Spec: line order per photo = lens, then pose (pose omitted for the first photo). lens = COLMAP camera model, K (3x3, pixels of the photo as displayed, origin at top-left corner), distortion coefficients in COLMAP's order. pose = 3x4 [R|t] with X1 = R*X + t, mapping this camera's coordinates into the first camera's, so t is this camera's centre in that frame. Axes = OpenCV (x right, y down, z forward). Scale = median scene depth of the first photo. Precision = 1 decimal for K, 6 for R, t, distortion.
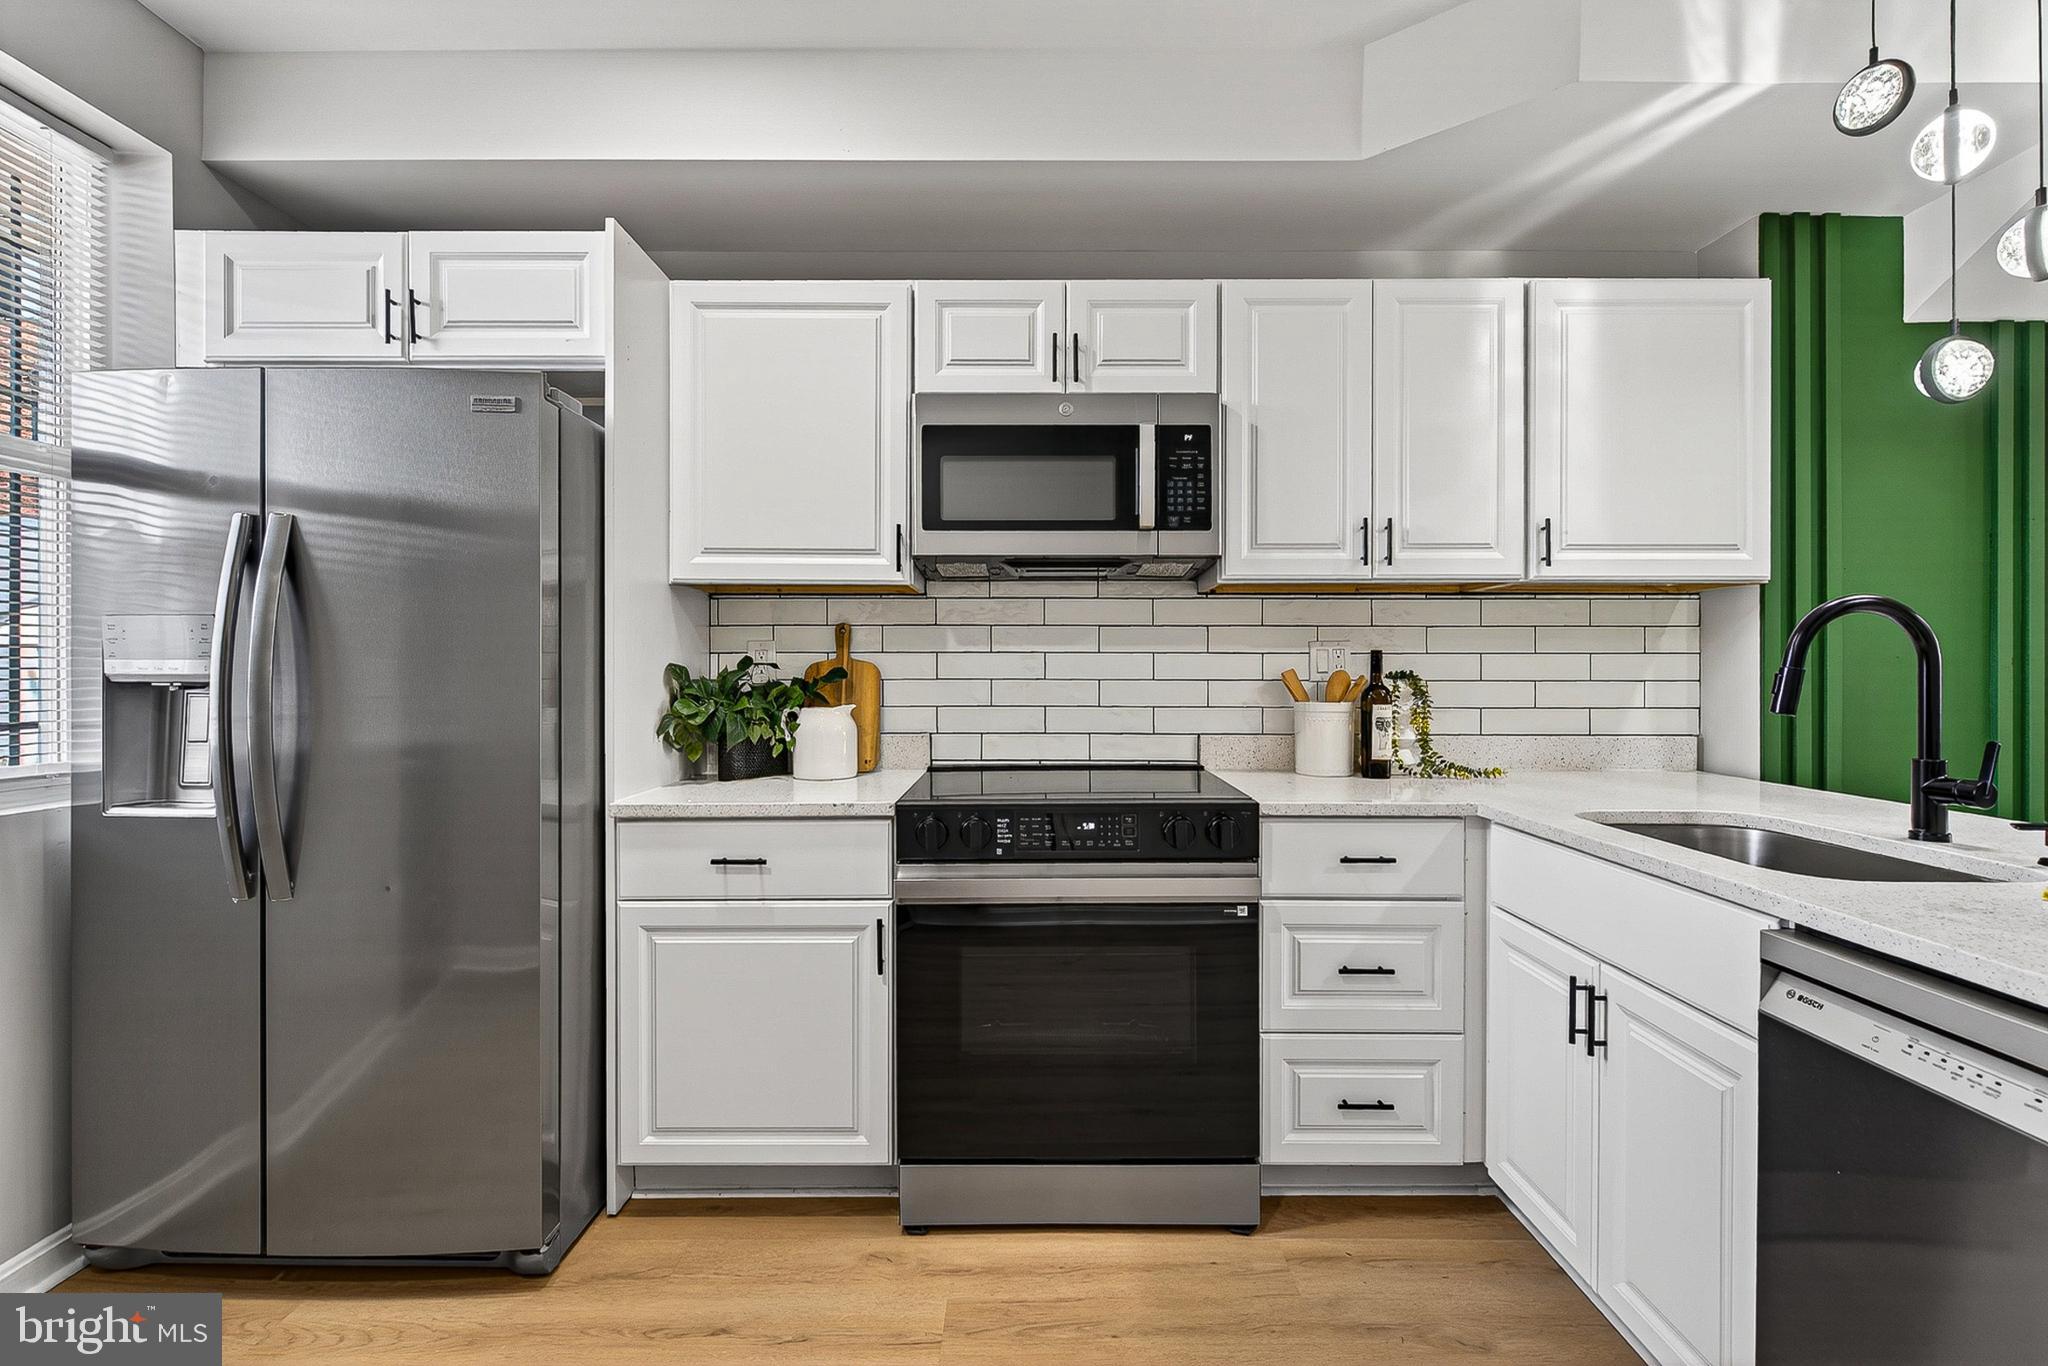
lens RADIAL K [[924.7, 0, 1024.5], [0, 924.7, 672.4], [0, 0, 1]] dist [-0.000032, -0.001257]
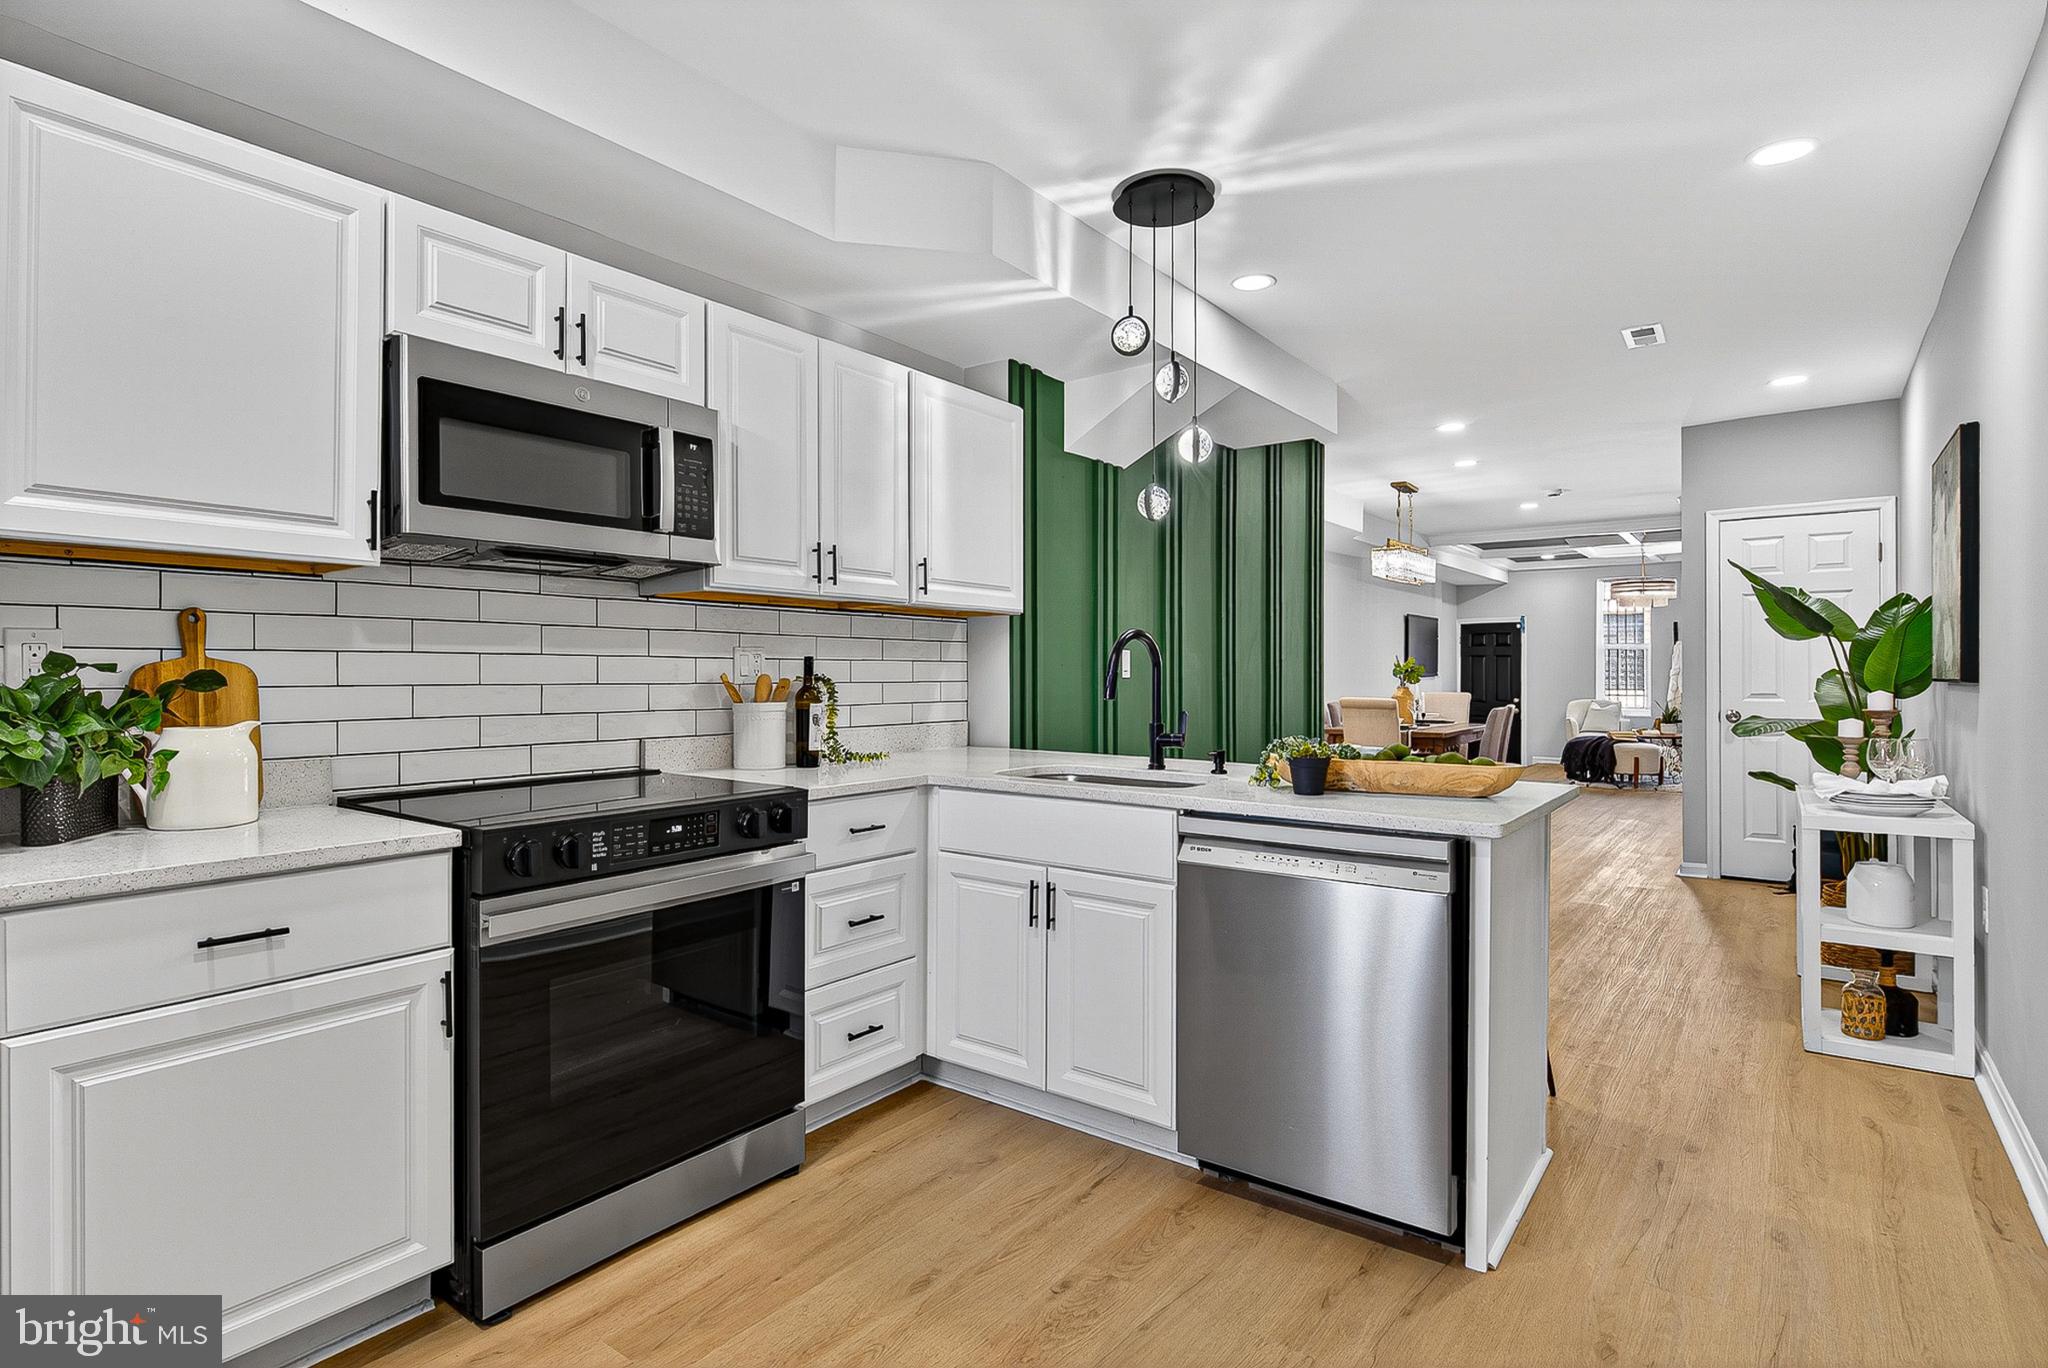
lens RADIAL K [[1019.8, 0, 1021.9], [0, 1019.8, 675.1], [0, 0, 1]] dist [-0.006736, -0.003548]
pose [[0.598477, -0.002034, 0.801137, -0.501246], [0.004606, 0.999989, -0.000903, 0.002087], [-0.801127, 0.004230, 0.598480, 0.029381]]
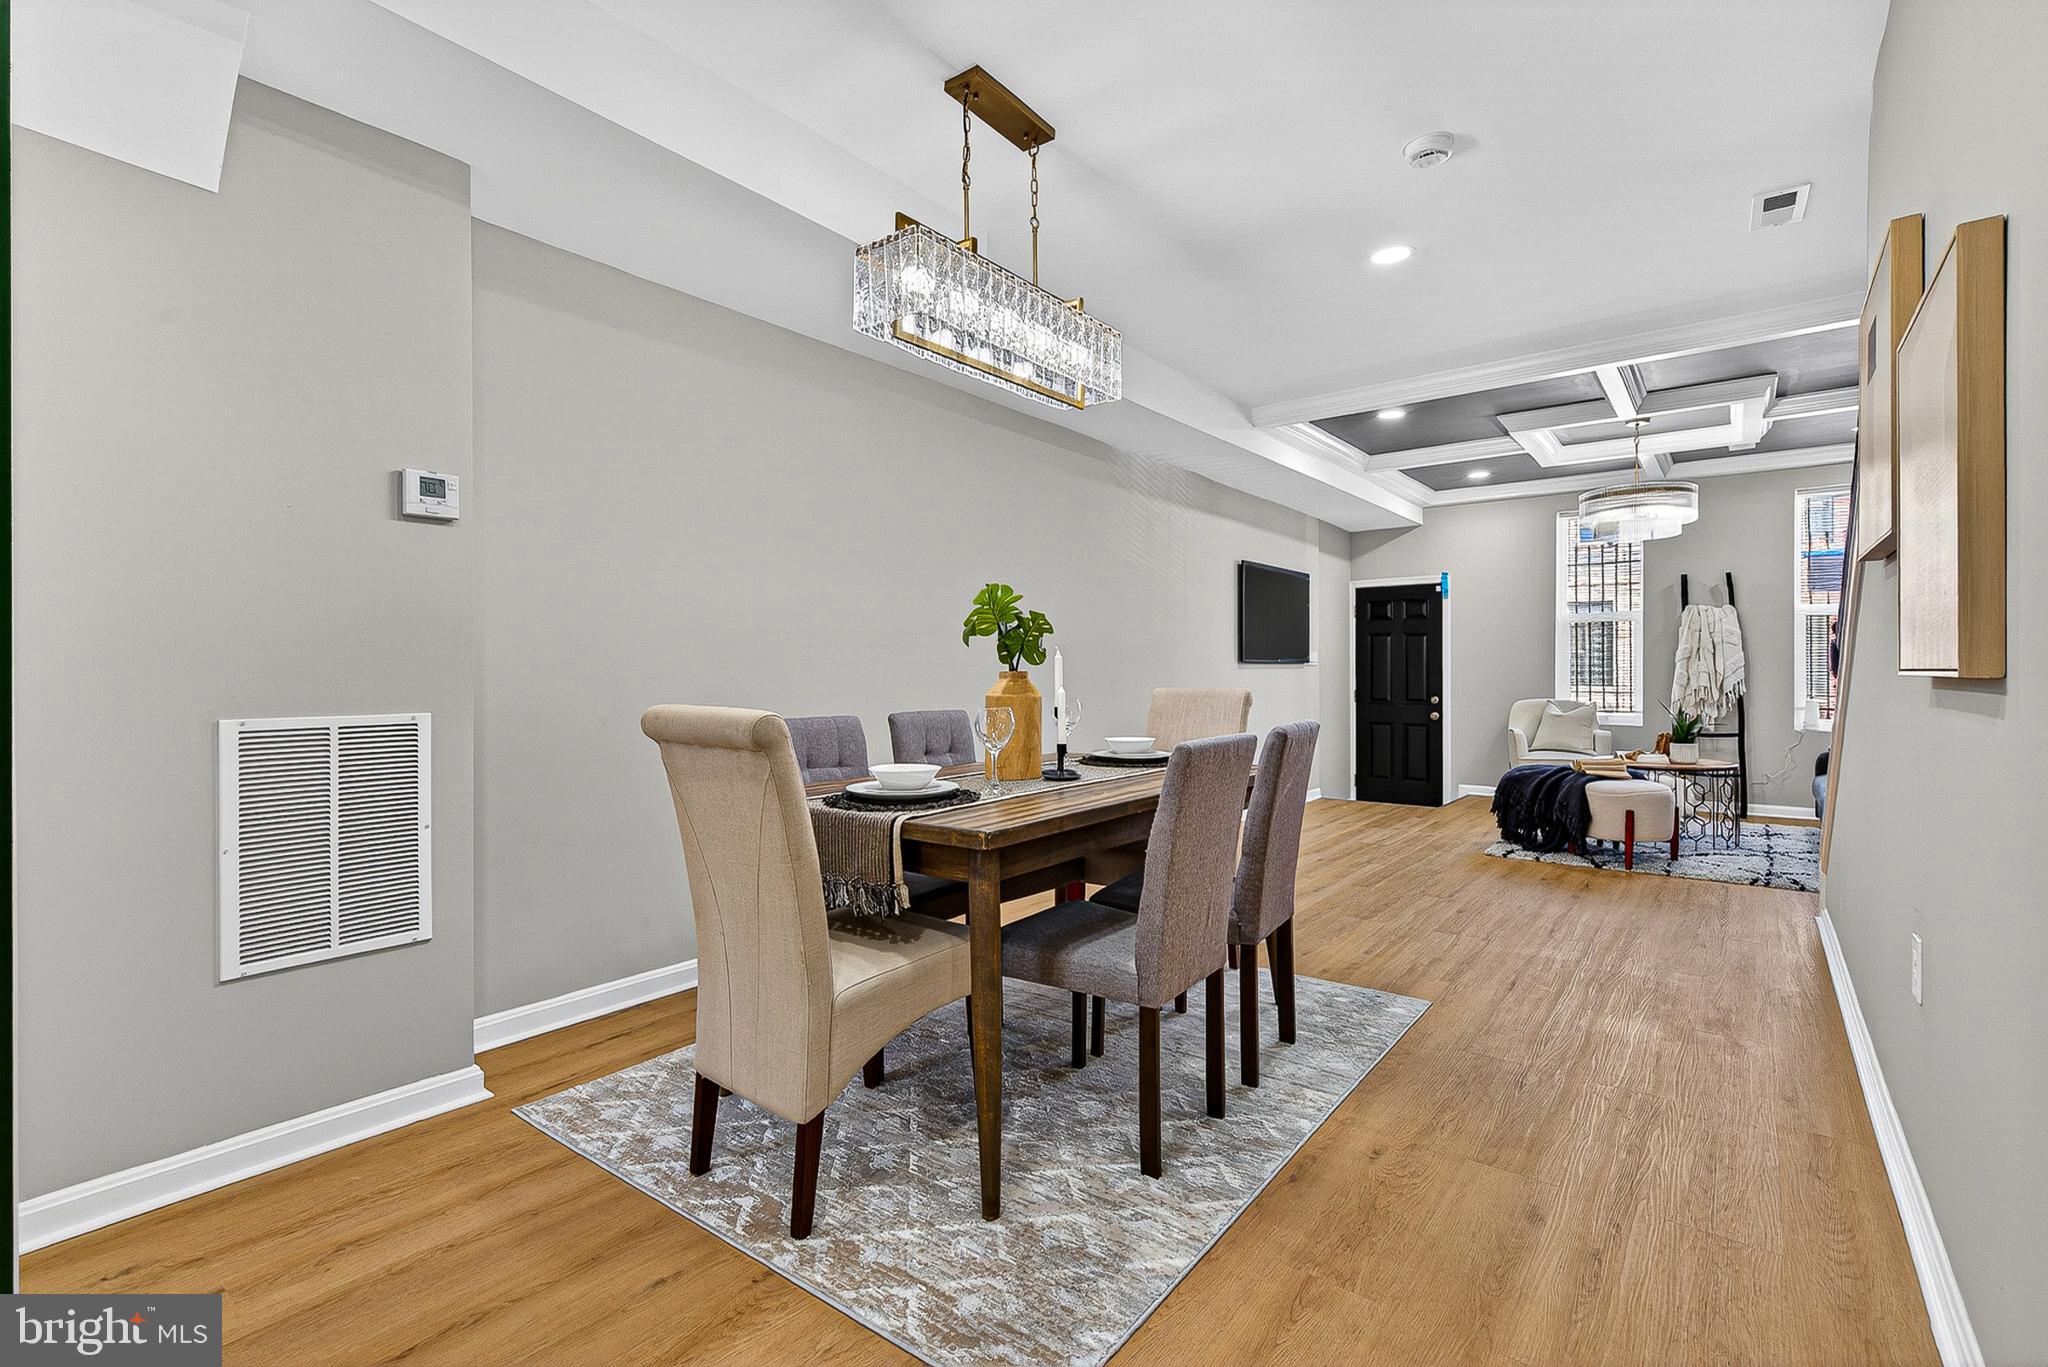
lens RADIAL K [[924.7, 0, 1032.2], [0, 924.7, 678.8], [0, 0, 1]] dist [-0.000032, -0.001257]
pose [[0.603460, -0.006608, 0.797366, -0.438936], [0.006782, 0.999972, 0.003155, 0.003216], [-0.797364, 0.003504, 0.603488, 0.036963]]
